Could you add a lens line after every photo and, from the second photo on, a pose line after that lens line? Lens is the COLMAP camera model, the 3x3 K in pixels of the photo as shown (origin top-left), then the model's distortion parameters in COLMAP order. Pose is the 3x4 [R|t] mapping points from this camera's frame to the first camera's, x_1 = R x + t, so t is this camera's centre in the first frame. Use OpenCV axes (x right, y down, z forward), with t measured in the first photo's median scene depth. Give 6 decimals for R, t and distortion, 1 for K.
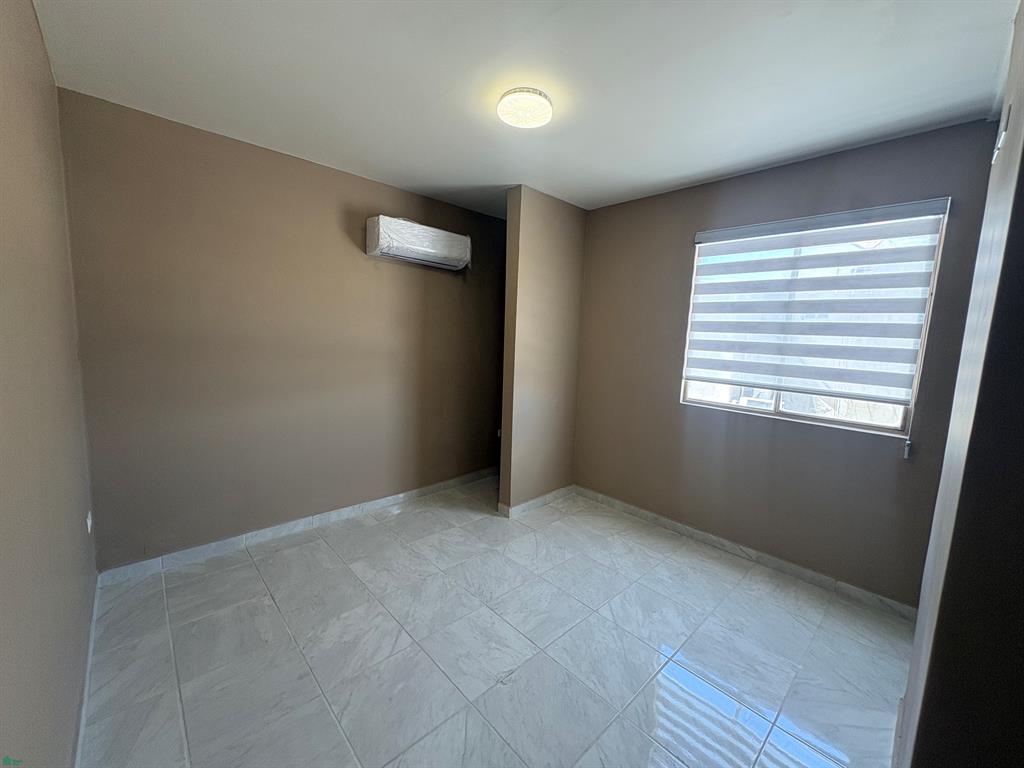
lens RADIAL K [[405.9, 0, 511.5], [0, 405.9, 383.6], [0, 0, 1]] dist [-0.007692, -0.000163]
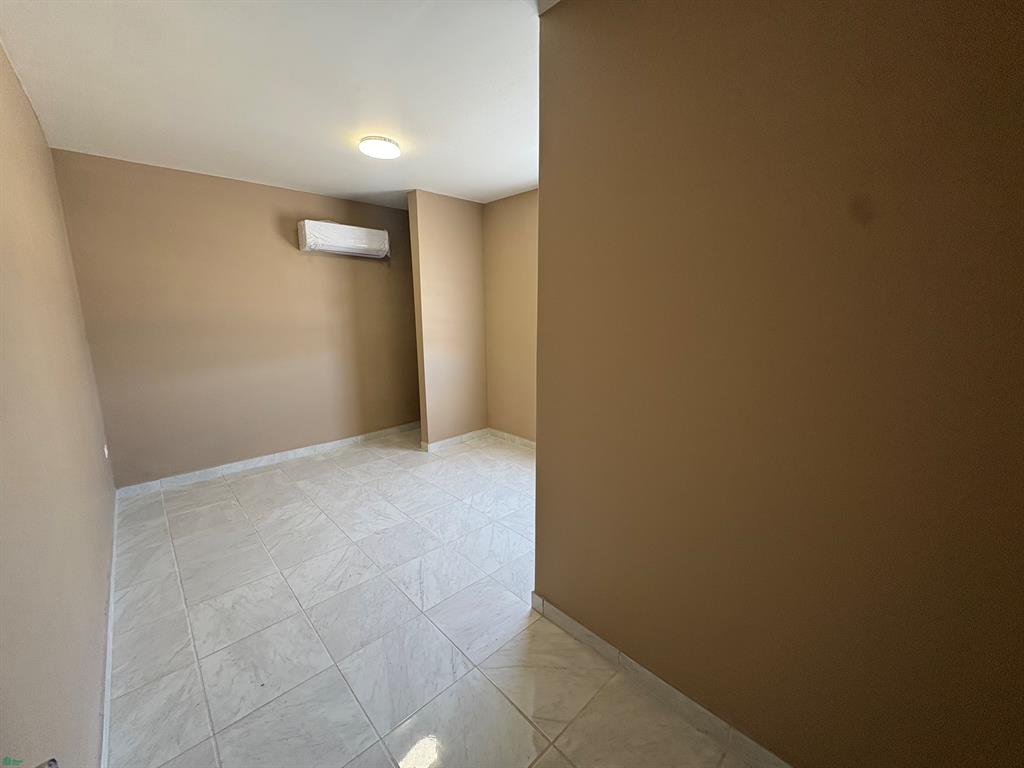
lens RADIAL K [[405.9, 0, 512.8], [0, 405.9, 384.6], [0, 0, 1]] dist [-0.007692, -0.000163]
pose [[0.999046, -0.043497, -0.003772, 0.308264], [0.043652, 0.996810, 0.066814, 0.046540], [0.000853, -0.066915, 0.997758, -0.307518]]
